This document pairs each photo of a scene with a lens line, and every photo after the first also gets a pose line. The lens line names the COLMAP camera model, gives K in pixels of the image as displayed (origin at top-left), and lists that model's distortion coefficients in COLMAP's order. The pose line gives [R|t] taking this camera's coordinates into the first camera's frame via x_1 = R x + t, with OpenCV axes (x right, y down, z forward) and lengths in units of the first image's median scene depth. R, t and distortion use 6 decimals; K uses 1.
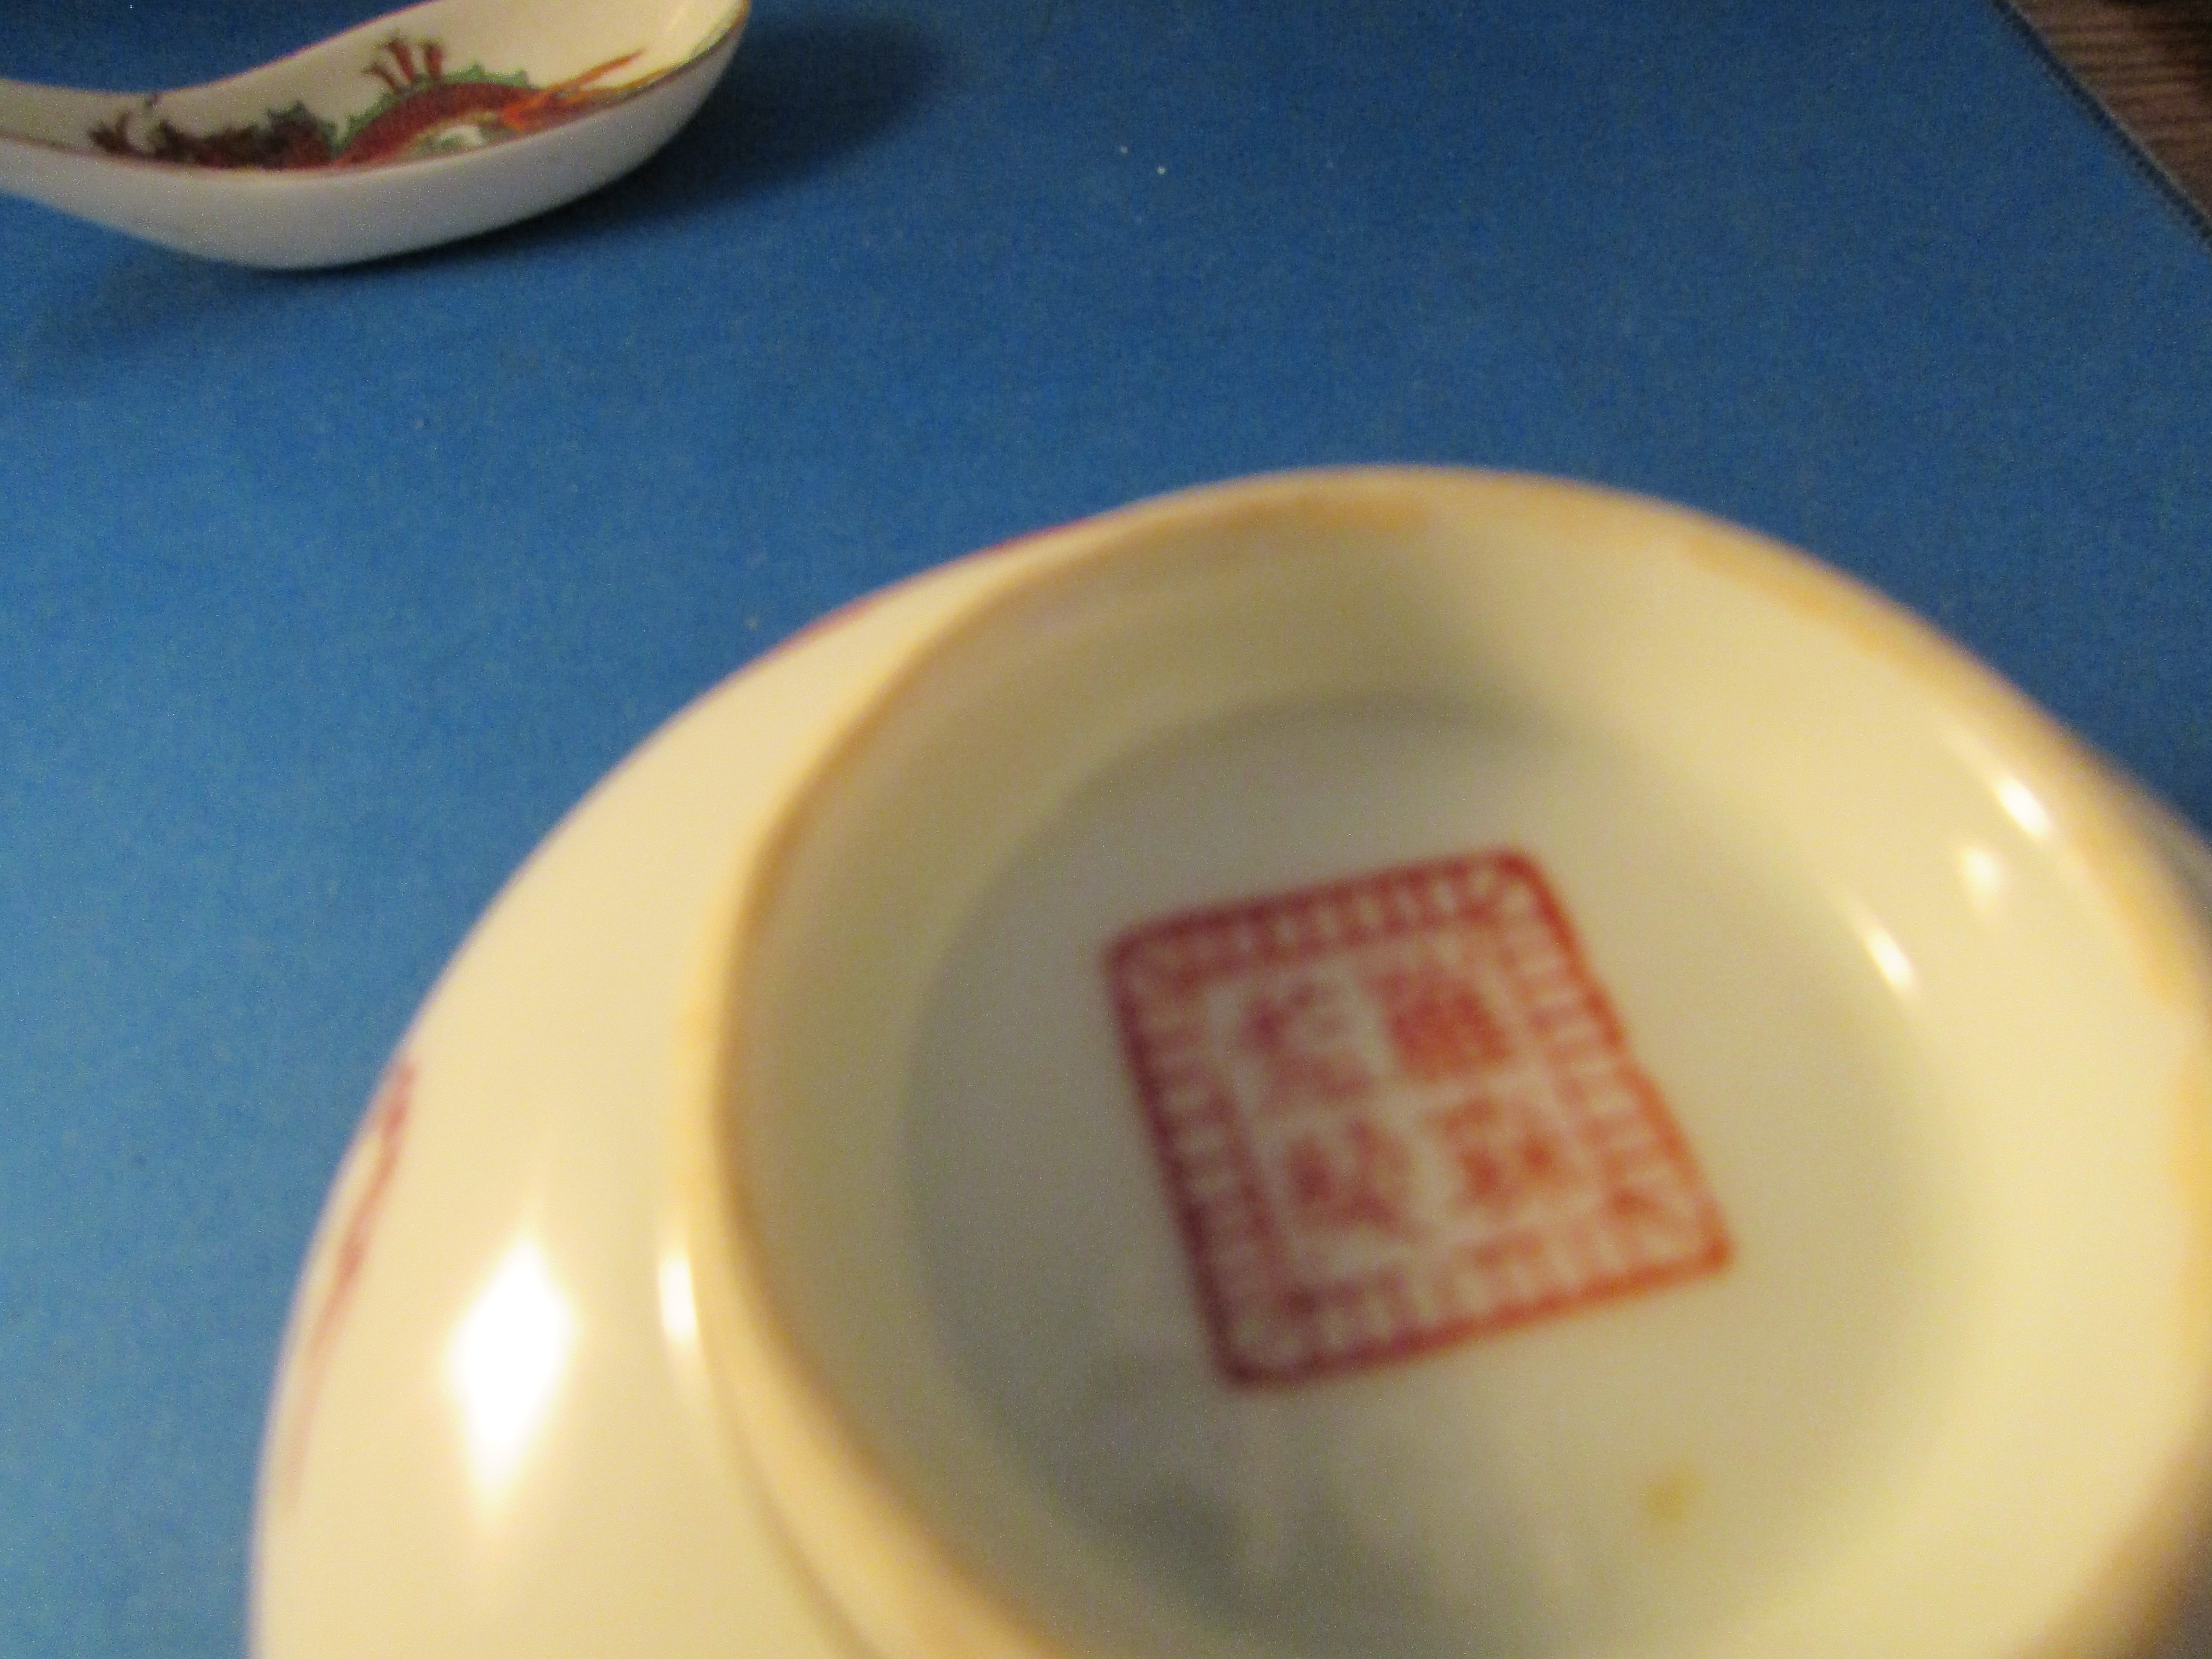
lens RADIAL K [[1523.3, 0, 1112.3], [0, 1523.3, 823.1], [0, 0, 1]] dist [-0.023658, 0.005493]
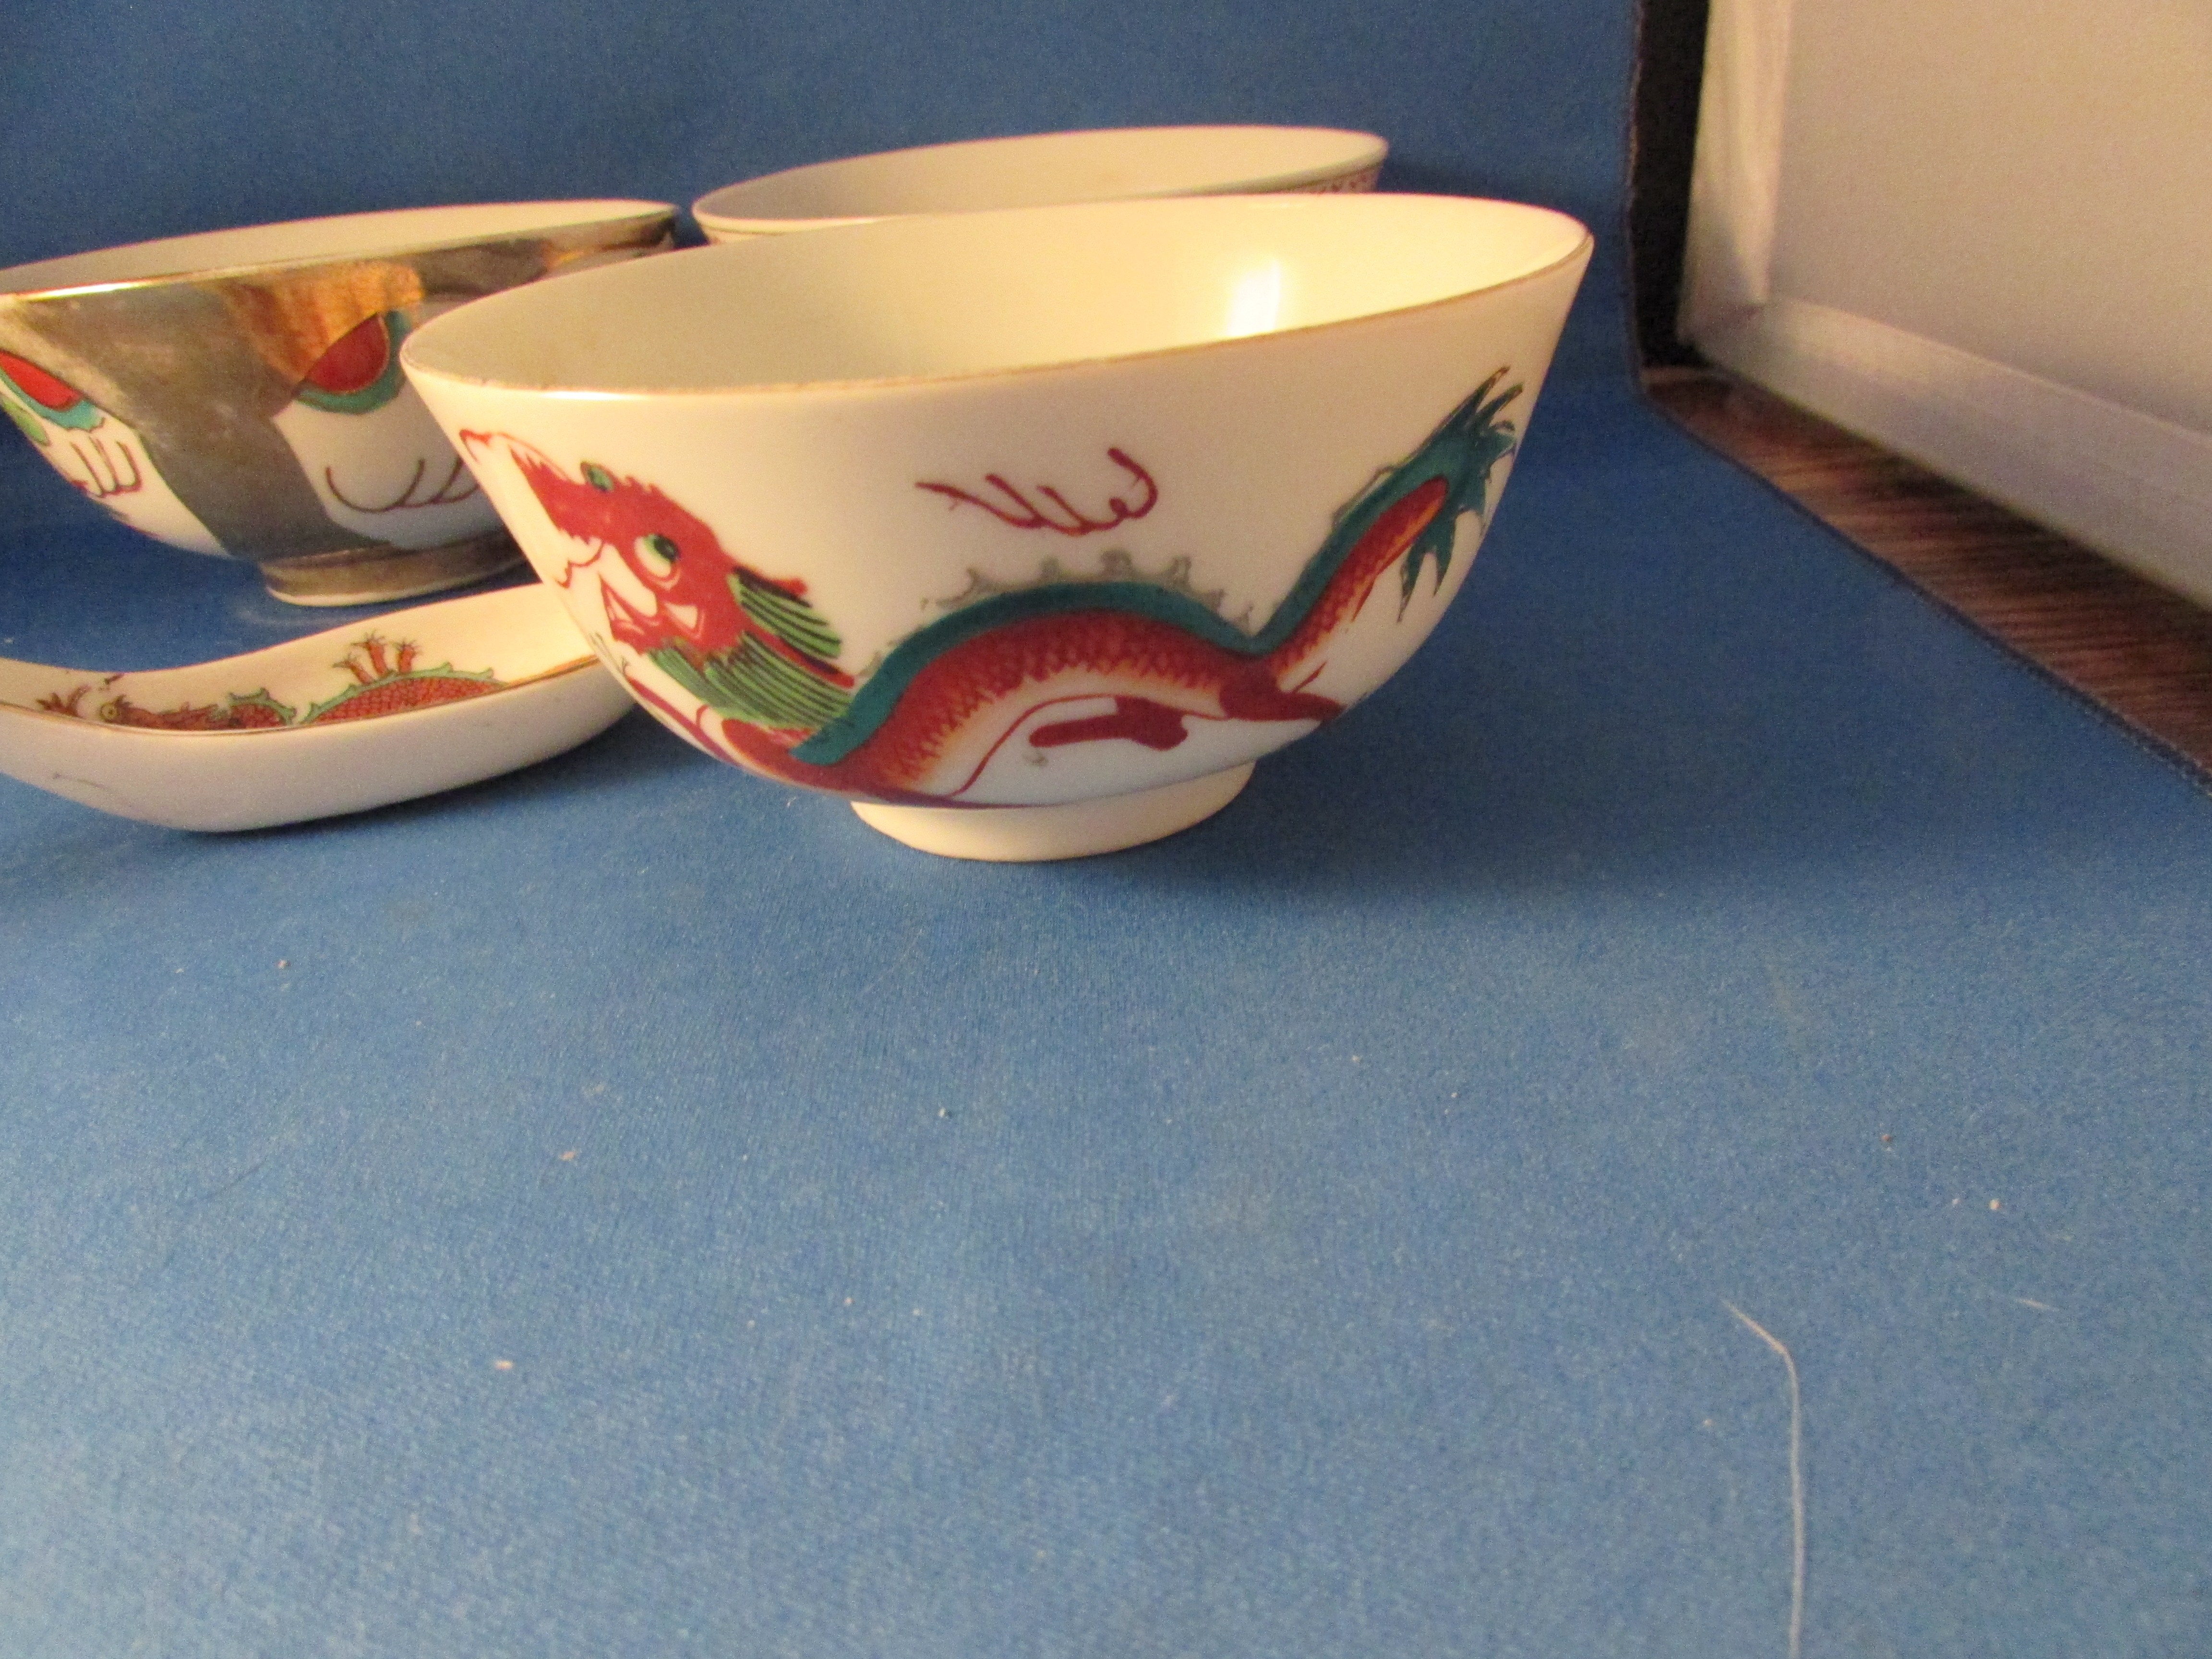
lens RADIAL K [[1523.3, 0, 1110.5], [0, 1523.3, 827.4], [0, 0, 1]] dist [-0.023658, 0.005493]
pose [[0.999456, -0.010229, -0.031346, 0.070301], [-0.004156, 0.904006, -0.427500, 0.047442], [0.032709, 0.427397, 0.903472, 0.121030]]
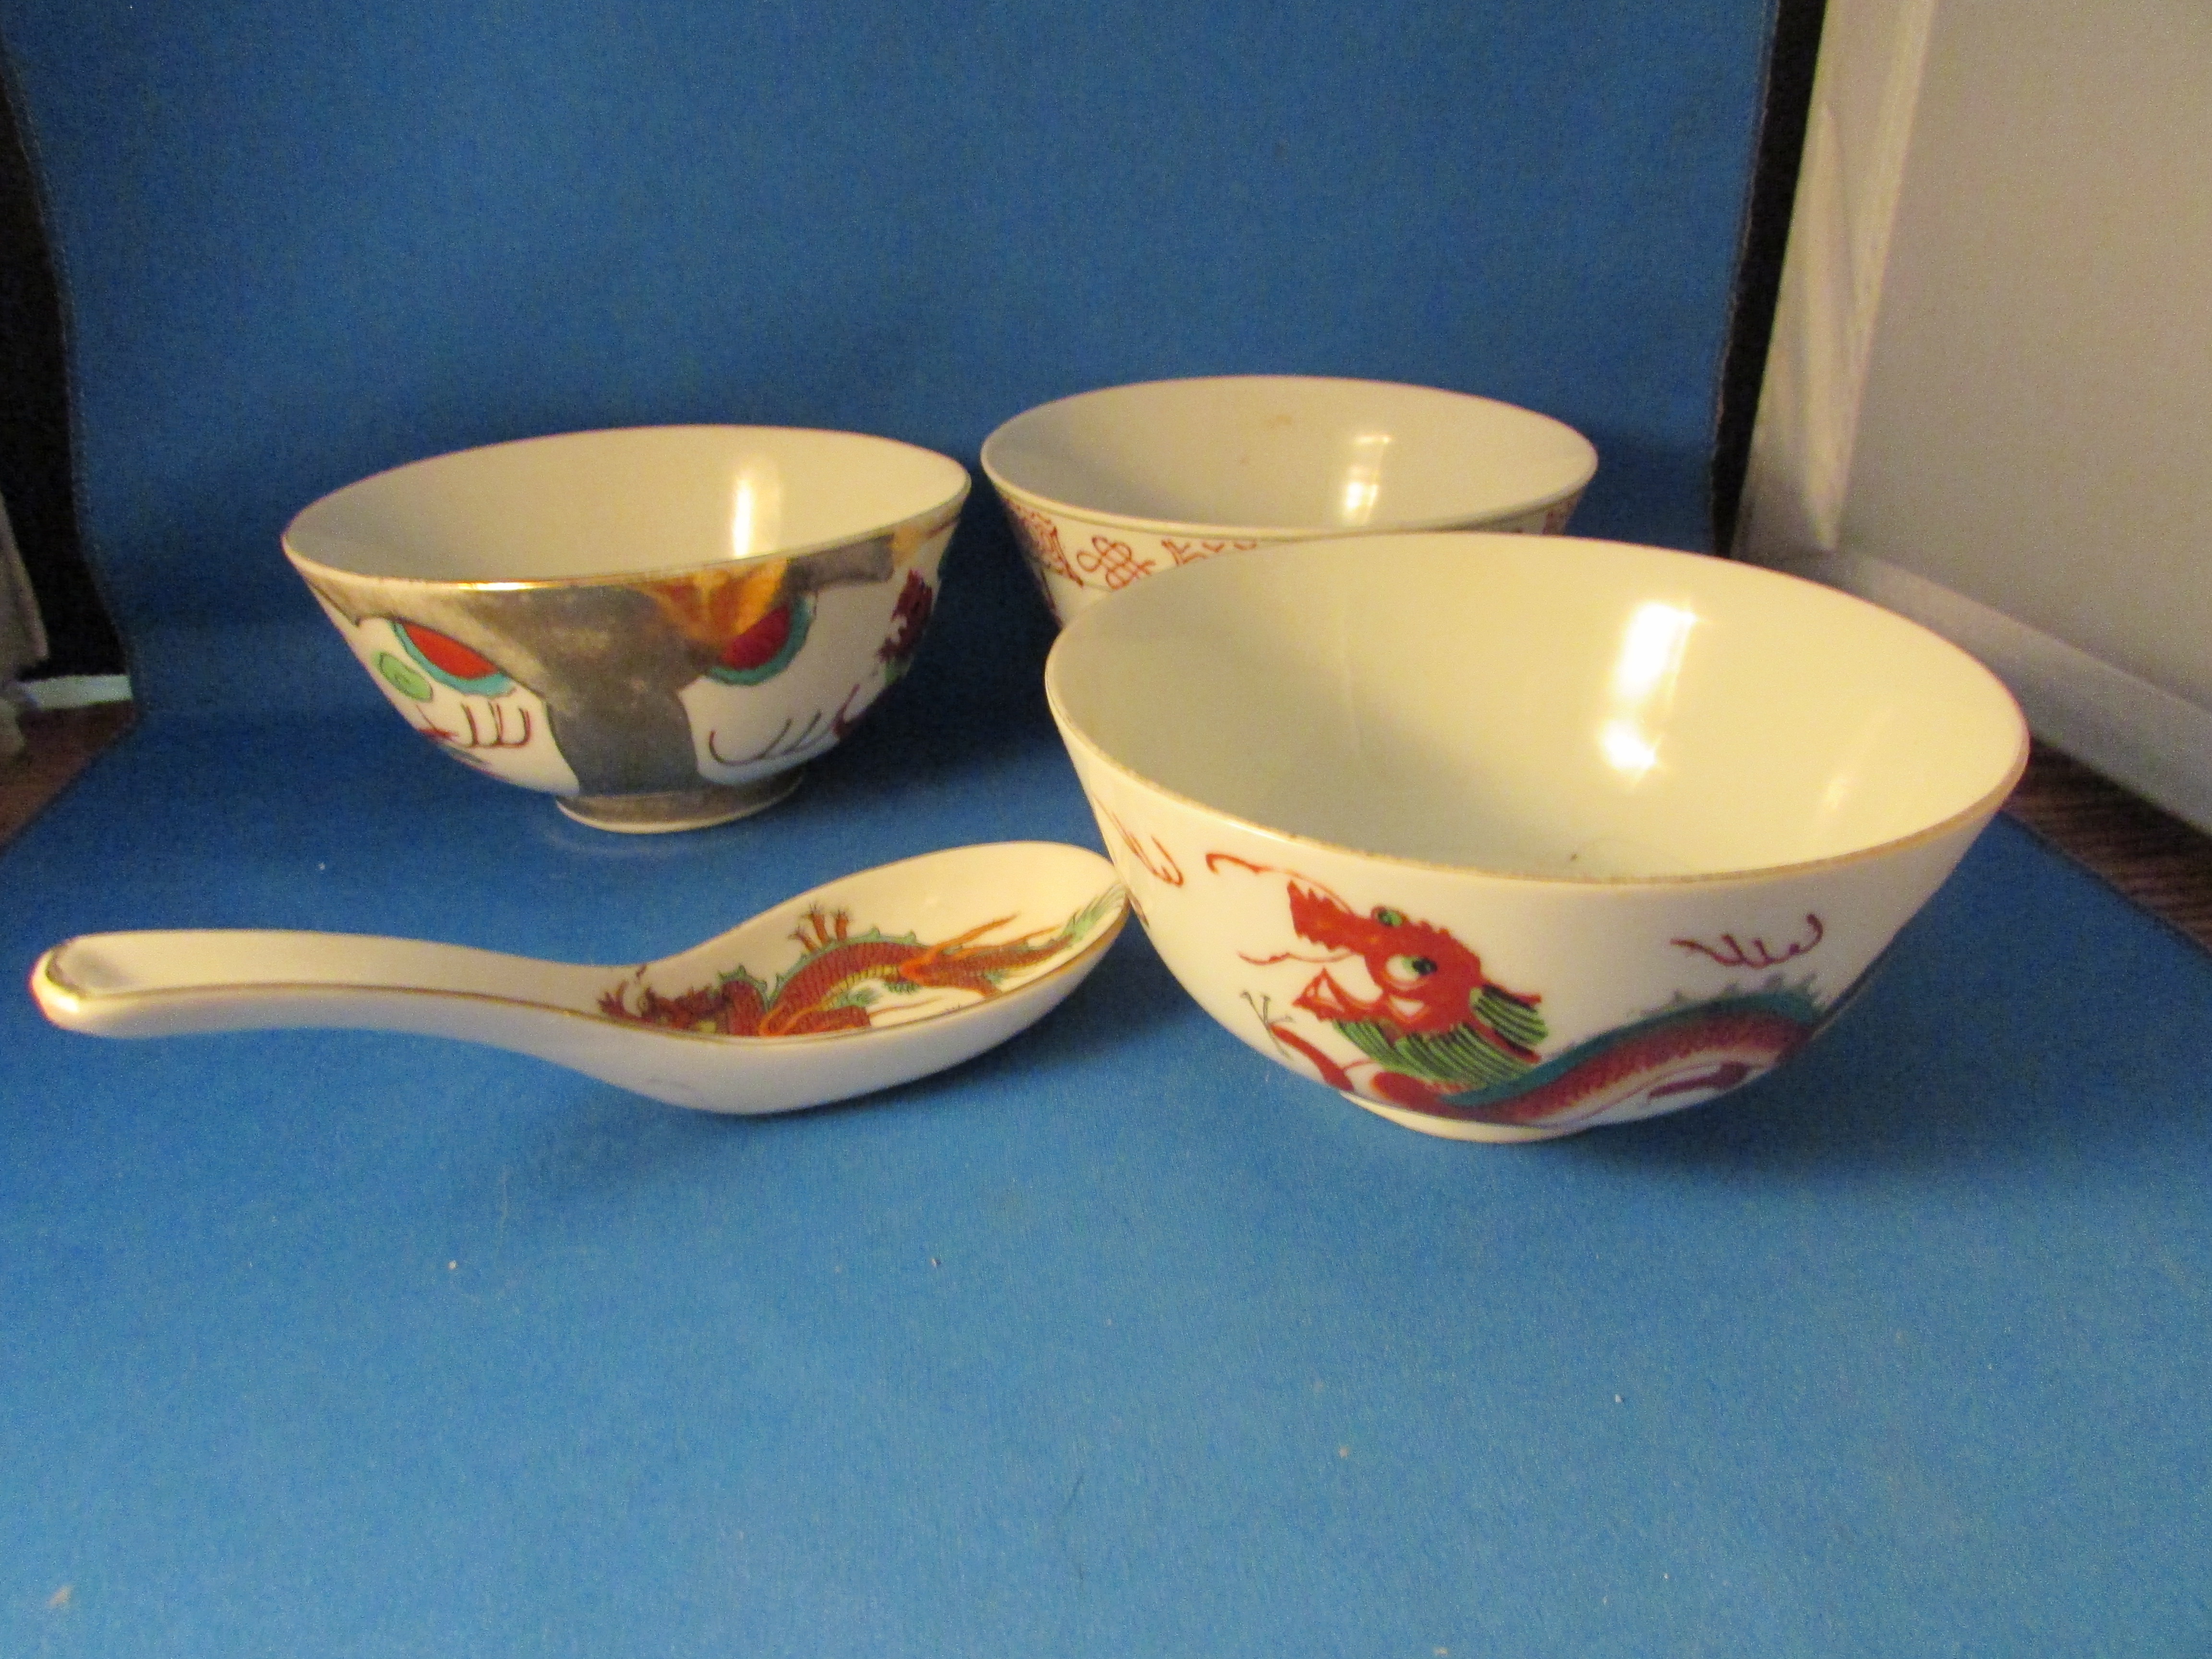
lens RADIAL K [[1523.3, 0, 1103.3], [0, 1523.3, 834.3], [0, 0, 1]] dist [-0.023658, 0.005493]
pose [[0.994054, -0.010753, 0.108355, -0.383873], [0.057246, 0.898094, -0.436061, -0.050805], [-0.092624, 0.439671, 0.893370, -0.089438]]
